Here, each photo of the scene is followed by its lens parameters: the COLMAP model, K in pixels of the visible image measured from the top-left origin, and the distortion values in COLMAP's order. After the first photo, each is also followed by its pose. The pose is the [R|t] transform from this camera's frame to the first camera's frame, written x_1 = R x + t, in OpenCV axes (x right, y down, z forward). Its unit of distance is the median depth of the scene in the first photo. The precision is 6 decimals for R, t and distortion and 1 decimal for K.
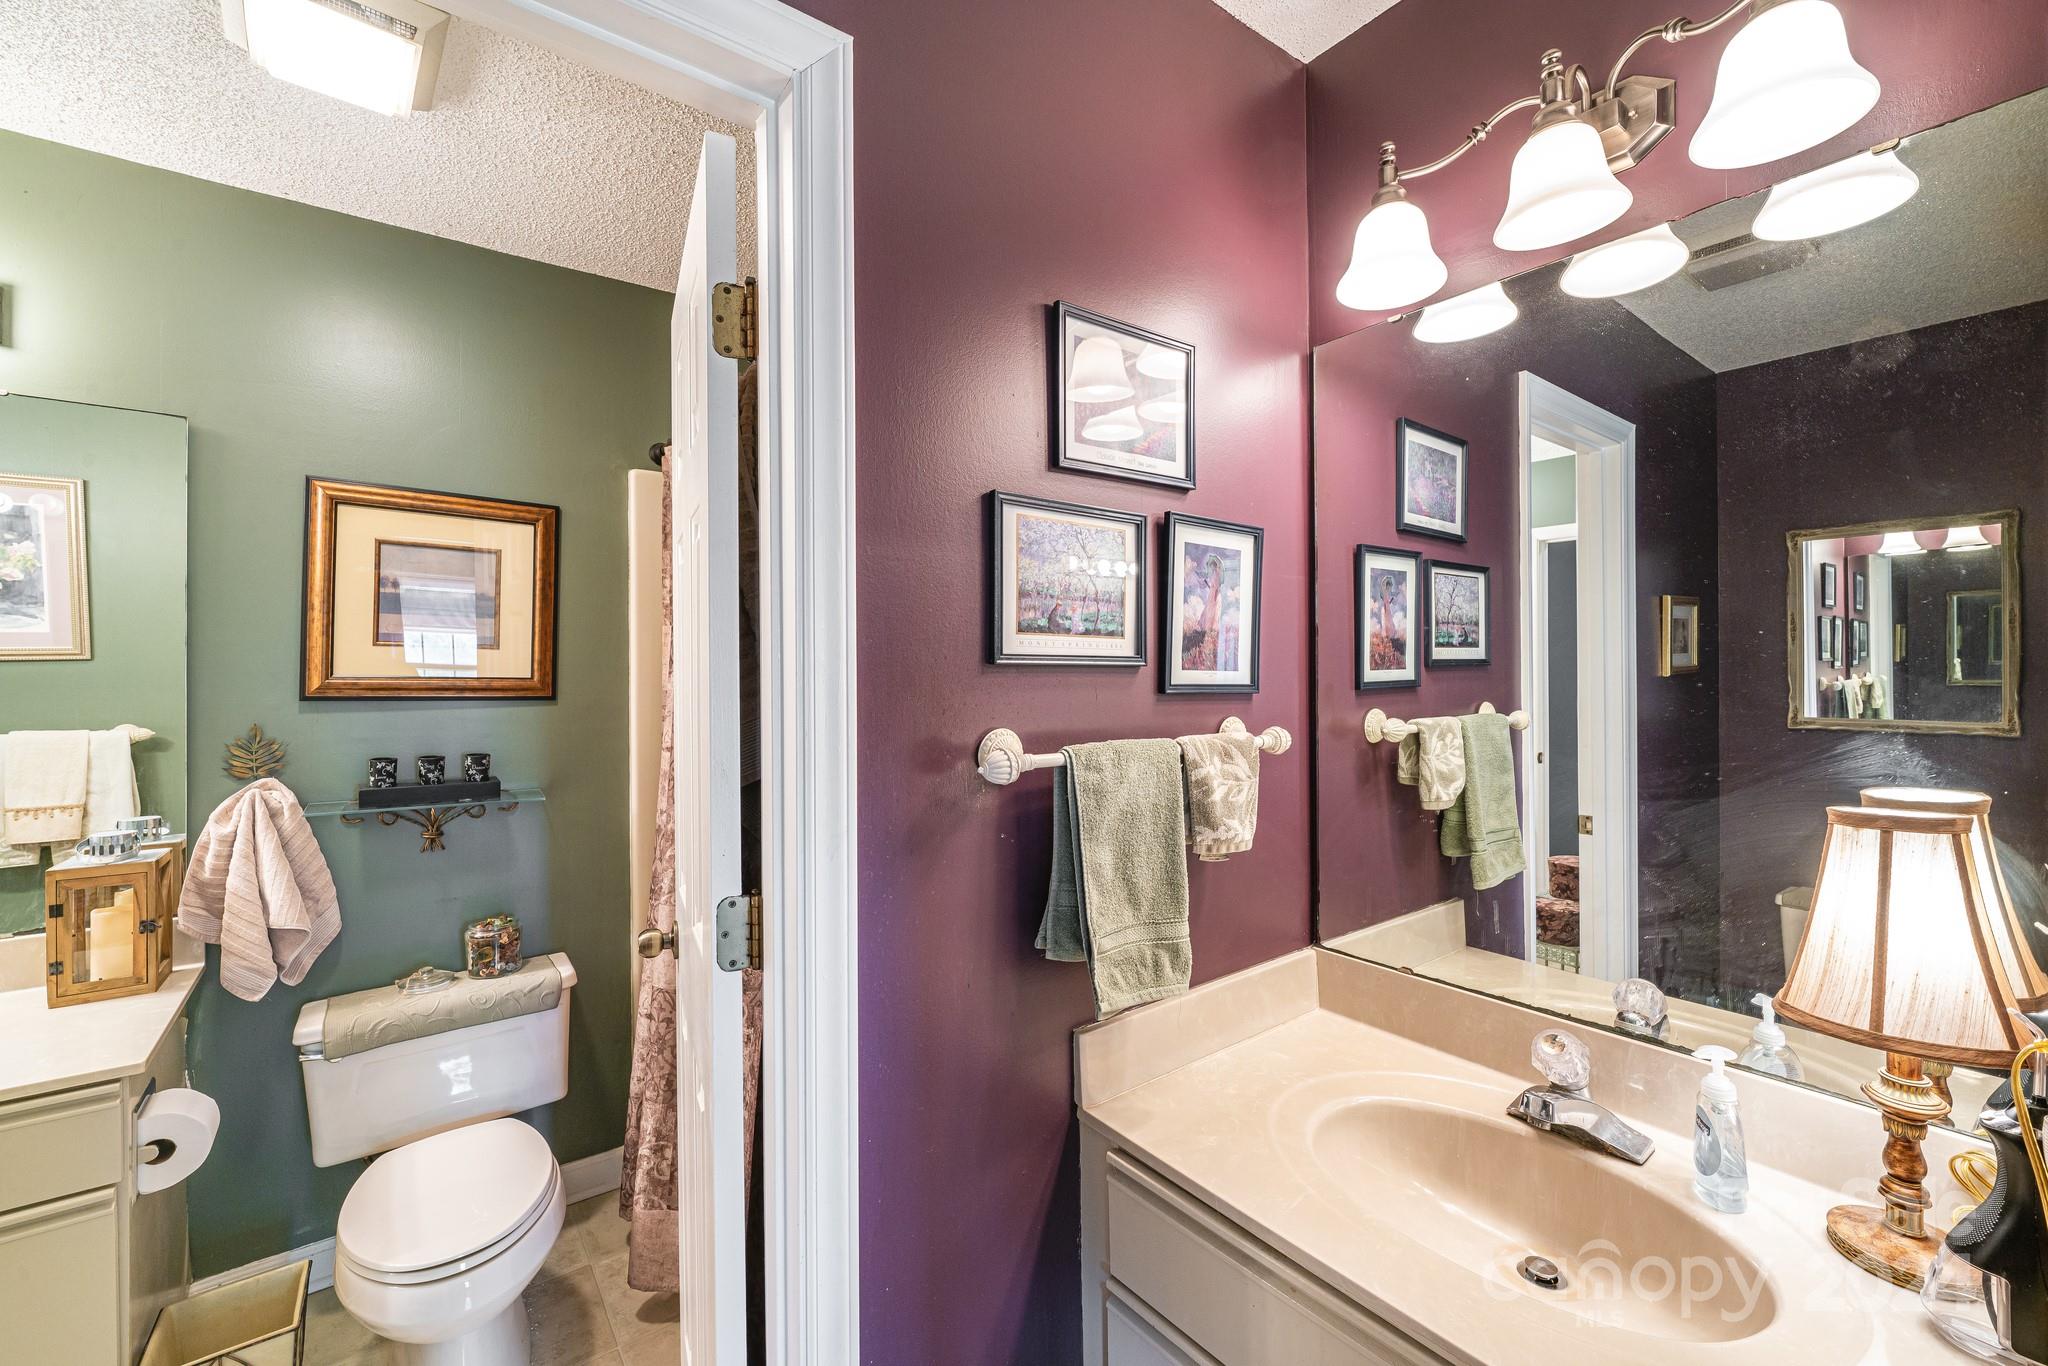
lens RADIAL K [[841.6, 0, 1019.3], [0, 841.6, 681.2], [0, 0, 1]] dist [-0.008904, 0.000025]
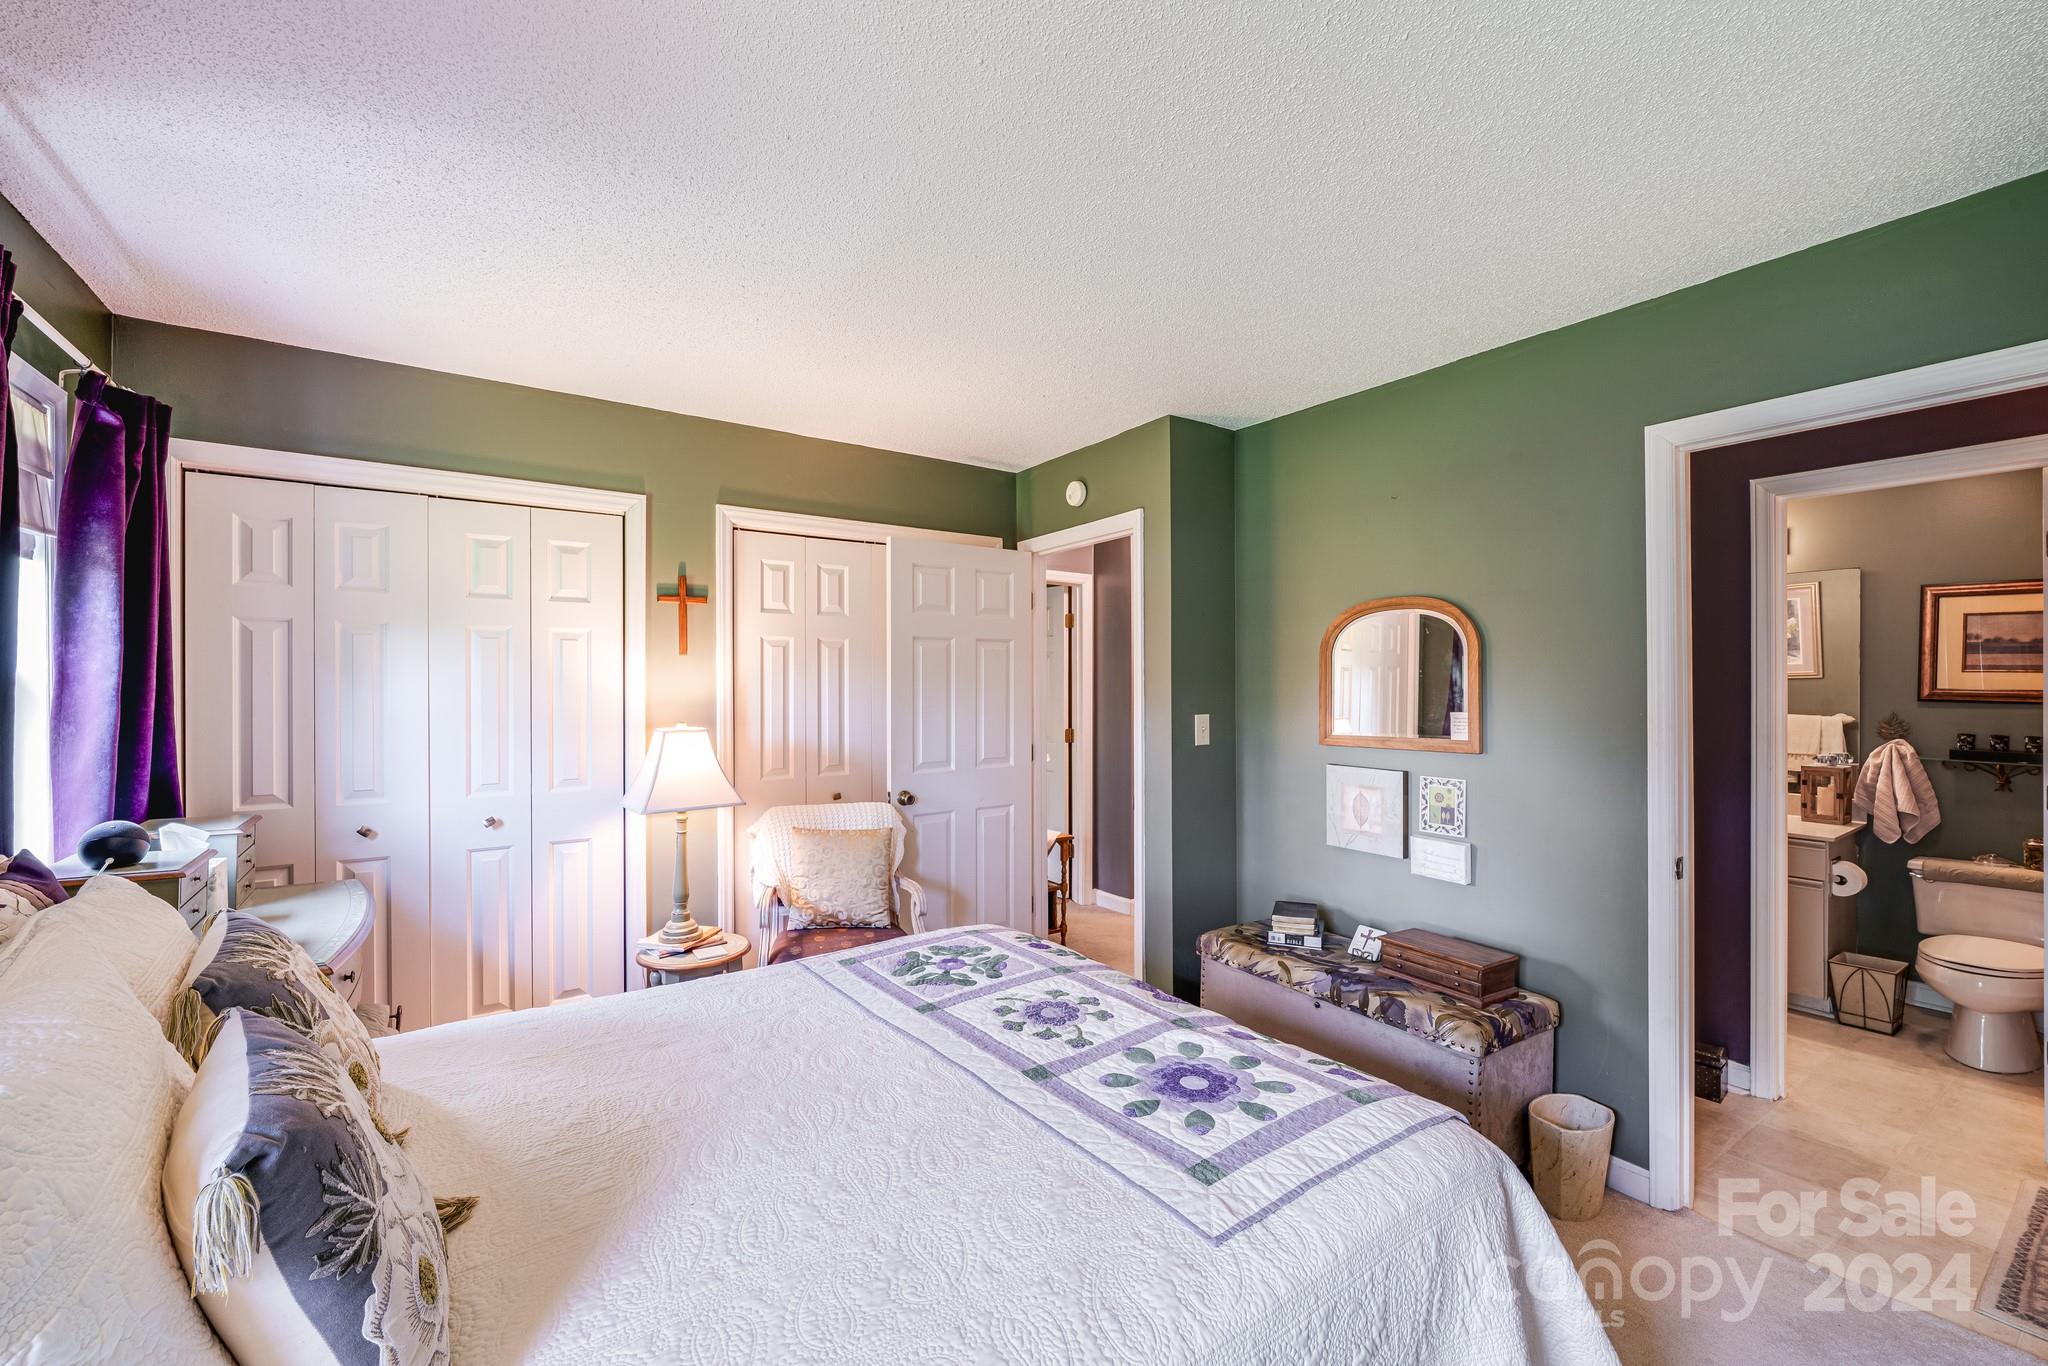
lens RADIAL K [[841.6, 0, 1019.3], [0, 841.6, 681.2], [0, 0, 1]] dist [-0.008904, 0.000025]
pose [[-0.044425, -0.000120, -0.999013, 1.201207], [-0.005140, 0.999987, 0.000109, -0.012887], [0.999000, 0.005140, -0.044425, -1.031280]]
